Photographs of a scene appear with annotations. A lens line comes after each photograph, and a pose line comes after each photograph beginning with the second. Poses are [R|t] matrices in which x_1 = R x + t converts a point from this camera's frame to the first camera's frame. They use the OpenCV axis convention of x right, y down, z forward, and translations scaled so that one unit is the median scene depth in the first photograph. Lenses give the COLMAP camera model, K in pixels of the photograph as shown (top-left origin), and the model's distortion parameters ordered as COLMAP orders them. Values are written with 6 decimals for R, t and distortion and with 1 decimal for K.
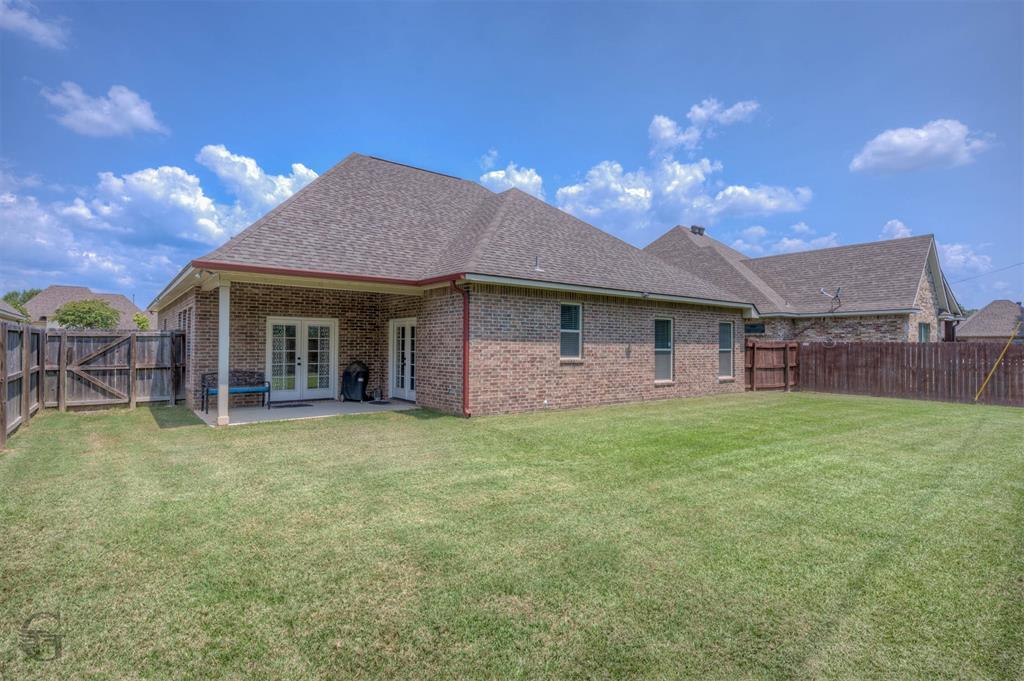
lens RADIAL K [[528.4, 0, 511.8], [0, 528.4, 342.9], [0, 0, 1]] dist [0.006642, -0.003336]
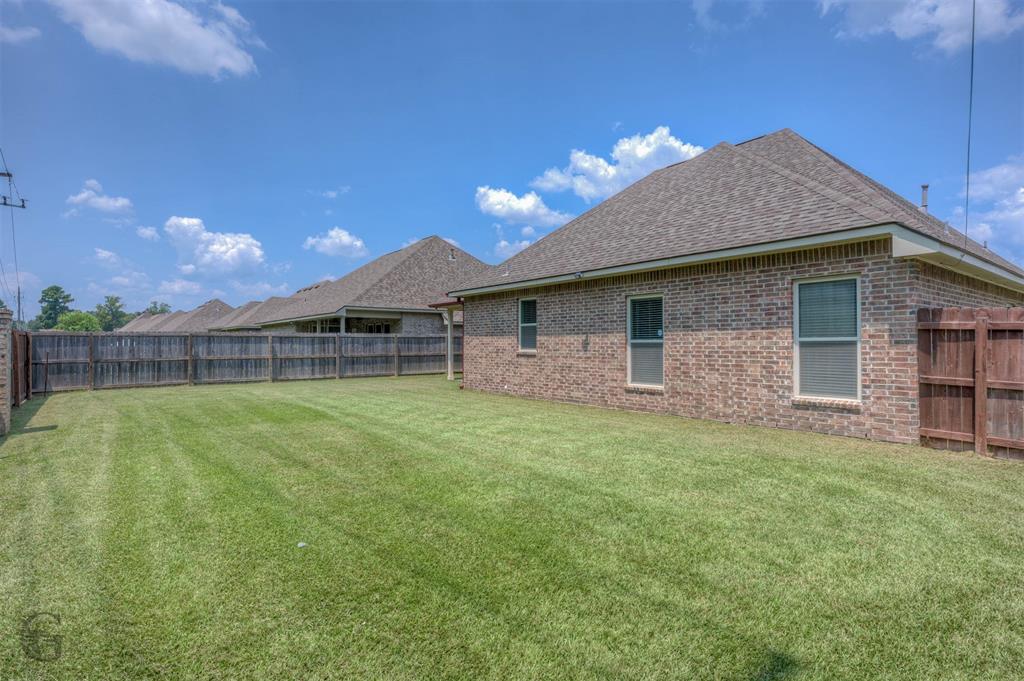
lens RADIAL K [[528.4, 0, 511.7], [0, 528.4, 343.9], [0, 0, 1]] dist [0.006642, -0.003336]
pose [[-0.013792, -0.005051, -0.999892, 1.081673], [0.013125, 0.999900, -0.005232, 0.019512], [0.999819, -0.013196, -0.013724, 0.905515]]
